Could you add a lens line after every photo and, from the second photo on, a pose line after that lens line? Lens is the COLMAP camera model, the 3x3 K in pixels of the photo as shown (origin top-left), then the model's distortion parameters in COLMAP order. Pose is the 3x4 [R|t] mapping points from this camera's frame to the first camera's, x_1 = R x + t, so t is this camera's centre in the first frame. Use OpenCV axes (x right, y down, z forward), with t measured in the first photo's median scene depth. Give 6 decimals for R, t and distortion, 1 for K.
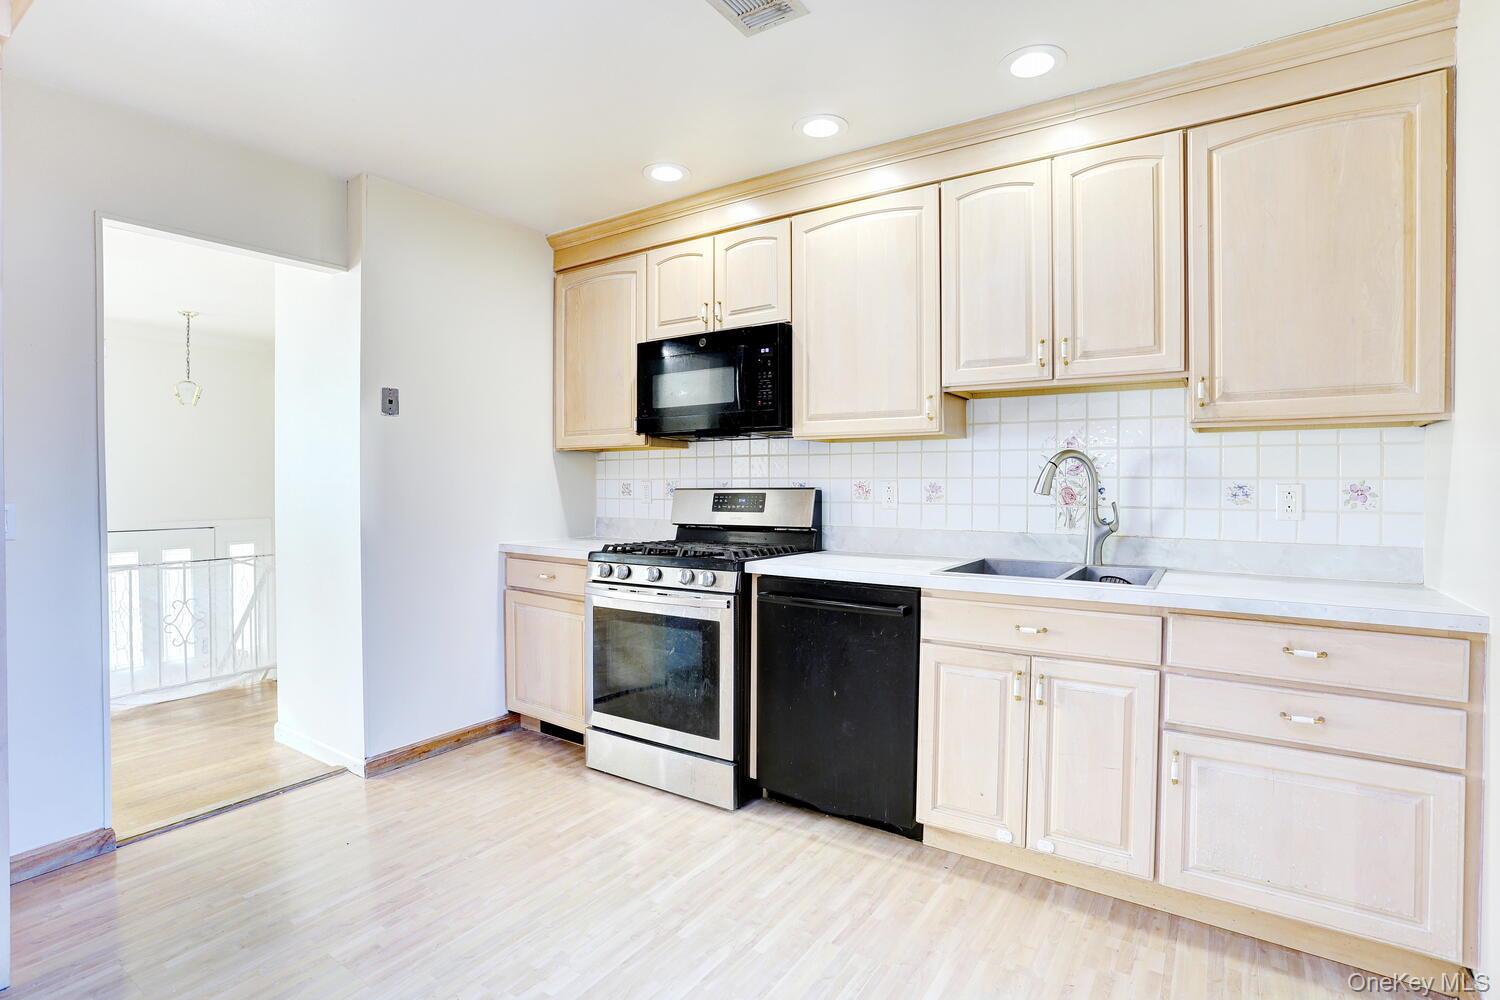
lens RADIAL K [[728.5, 0, 744.4], [0, 728.5, 490.8], [0, 0, 1]] dist [-0.076175, 0.029562]
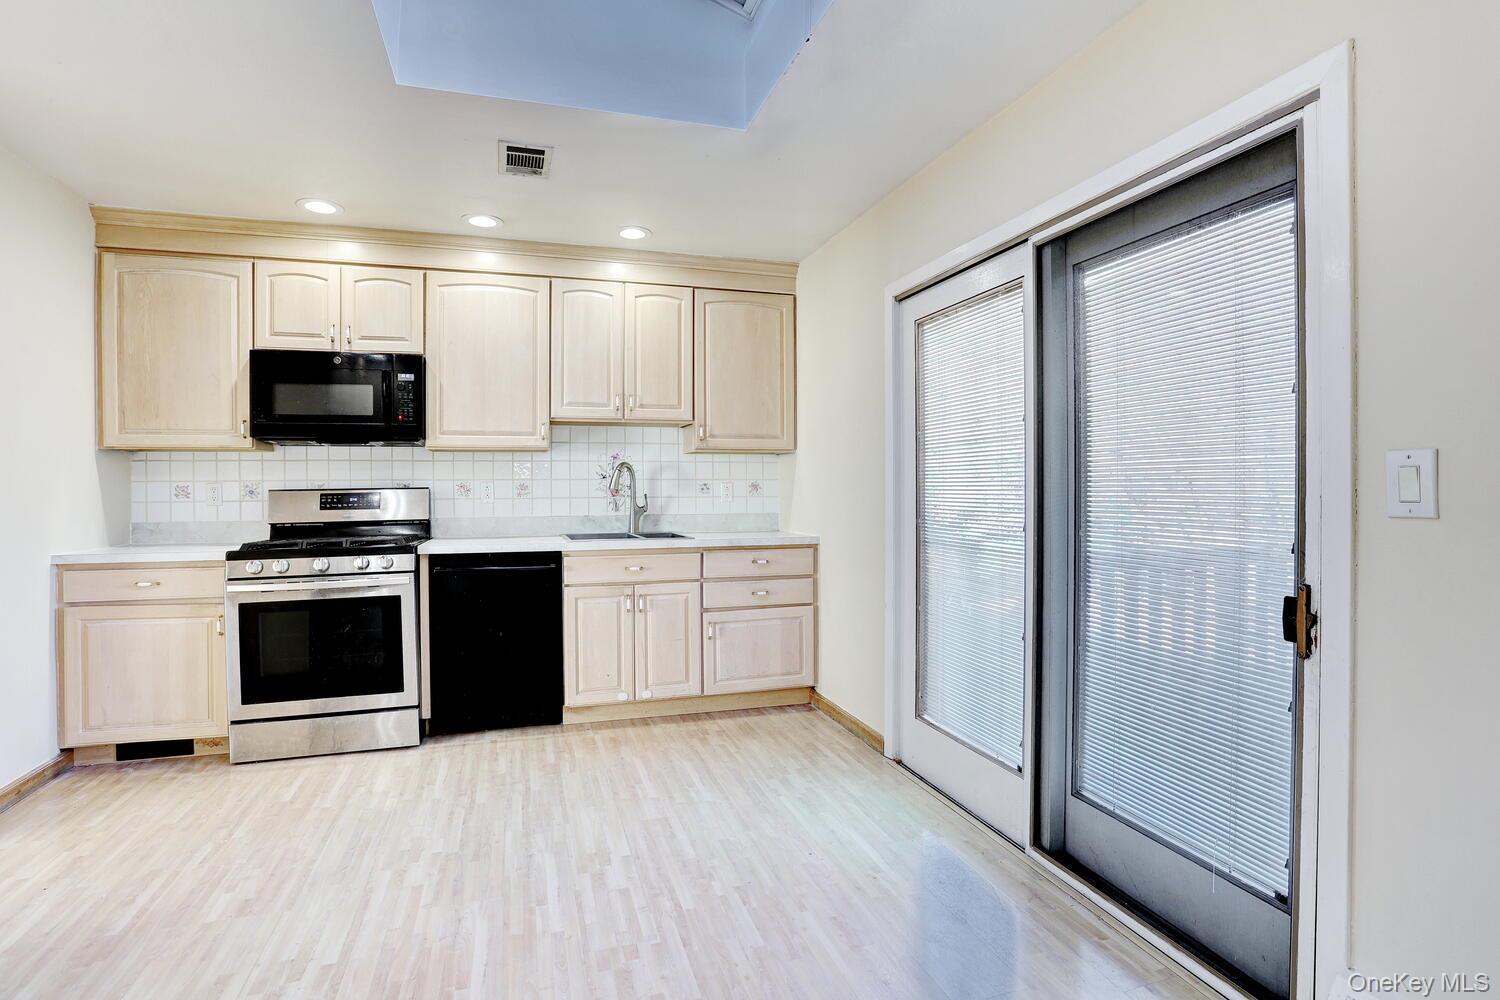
lens RADIAL K [[728.5, 0, 744.4], [0, 728.5, 490.8], [0, 0, 1]] dist [-0.076175, 0.029562]
pose [[0.620216, -0.009593, 0.784373, -0.664158], [0.014868, 0.999889, 0.000472, 0.010918], [-0.784290, 0.011370, 0.620290, -0.227889]]
